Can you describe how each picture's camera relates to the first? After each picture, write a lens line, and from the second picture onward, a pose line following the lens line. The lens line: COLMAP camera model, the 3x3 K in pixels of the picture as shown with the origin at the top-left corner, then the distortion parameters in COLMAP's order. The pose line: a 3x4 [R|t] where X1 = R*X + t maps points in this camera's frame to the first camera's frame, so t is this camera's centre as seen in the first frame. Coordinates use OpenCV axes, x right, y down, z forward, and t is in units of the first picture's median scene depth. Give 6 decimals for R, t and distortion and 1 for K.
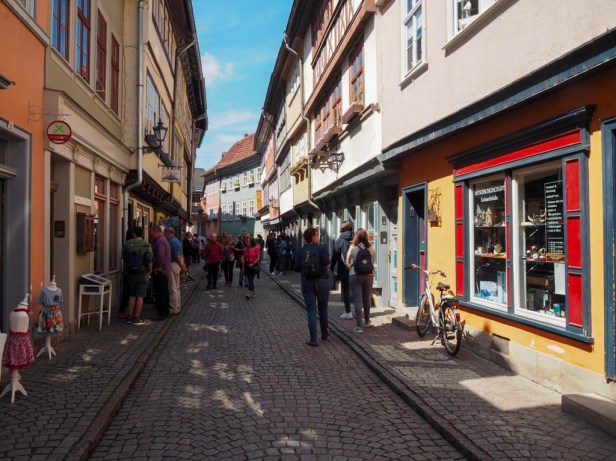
lens RADIAL K [[482.5, 0, 306.1], [0, 482.5, 229.3], [0, 0, 1]] dist [-0.012977, 0.000851]
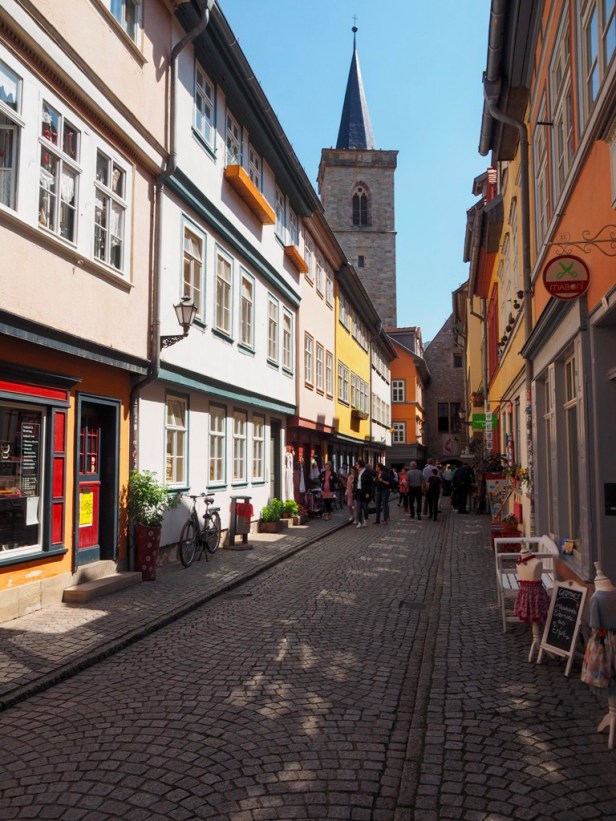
lens RADIAL K [[643.1, 0, 301.5], [0, 643.1, 412.7], [0, 0, 1]] dist [-0.012977, 0.000851]
pose [[-0.921241, 0.033592, 0.387539, -0.088663], [-0.005179, 0.995117, -0.098569, 0.002675], [-0.388957, -0.092813, -0.916569, 0.297608]]
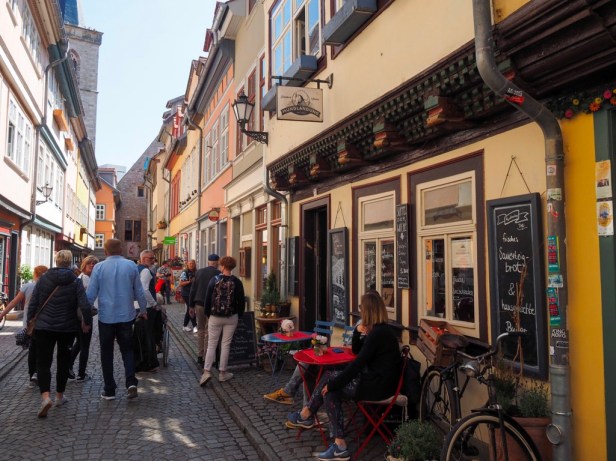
lens RADIAL K [[482.5, 0, 306.3], [0, 482.5, 227.8], [0, 0, 1]] dist [-0.012977, 0.000851]
pose [[-0.981344, -0.015676, -0.191620, -0.087467], [0.002350, 0.995618, -0.093486, 0.009173], [0.192245, -0.092192, -0.977007, 0.542586]]
